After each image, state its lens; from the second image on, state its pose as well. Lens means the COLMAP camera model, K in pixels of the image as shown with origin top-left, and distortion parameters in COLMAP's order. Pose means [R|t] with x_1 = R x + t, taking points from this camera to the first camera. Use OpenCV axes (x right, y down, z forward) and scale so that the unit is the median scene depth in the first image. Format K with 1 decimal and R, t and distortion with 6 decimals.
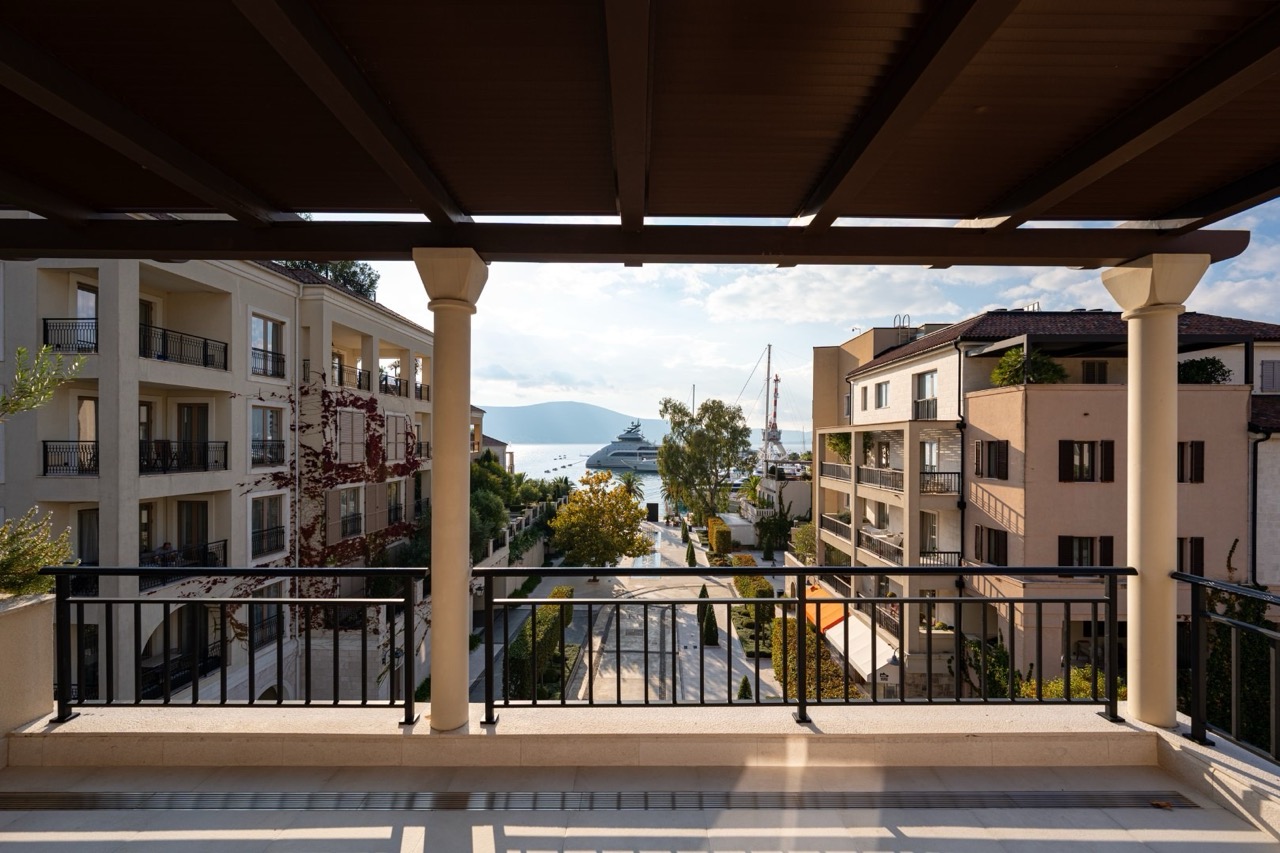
lens RADIAL K [[523.6, 0, 662.3], [0, 523.6, 440.4], [0, 0, 1]] dist [-0.000959, 0.000310]
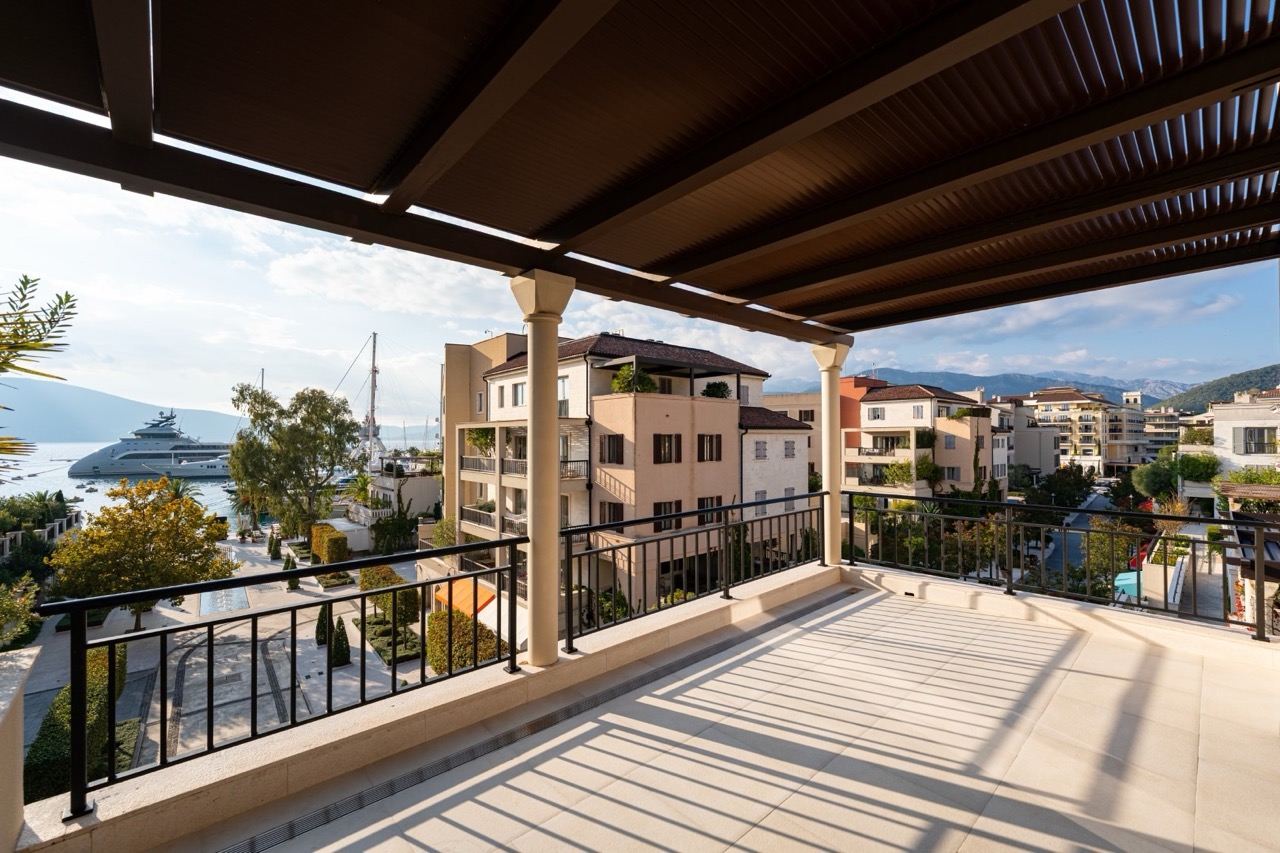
lens RADIAL K [[518.3, 0, 644.4], [0, 518.3, 433.1], [0, 0, 1]] dist [0.003481, 0.000332]
pose [[0.746097, -0.000412, 0.665837, -0.120183], [0.004615, 0.999979, -0.004552, 0.002439], [-0.665821, 0.006469, 0.746084, -0.005860]]
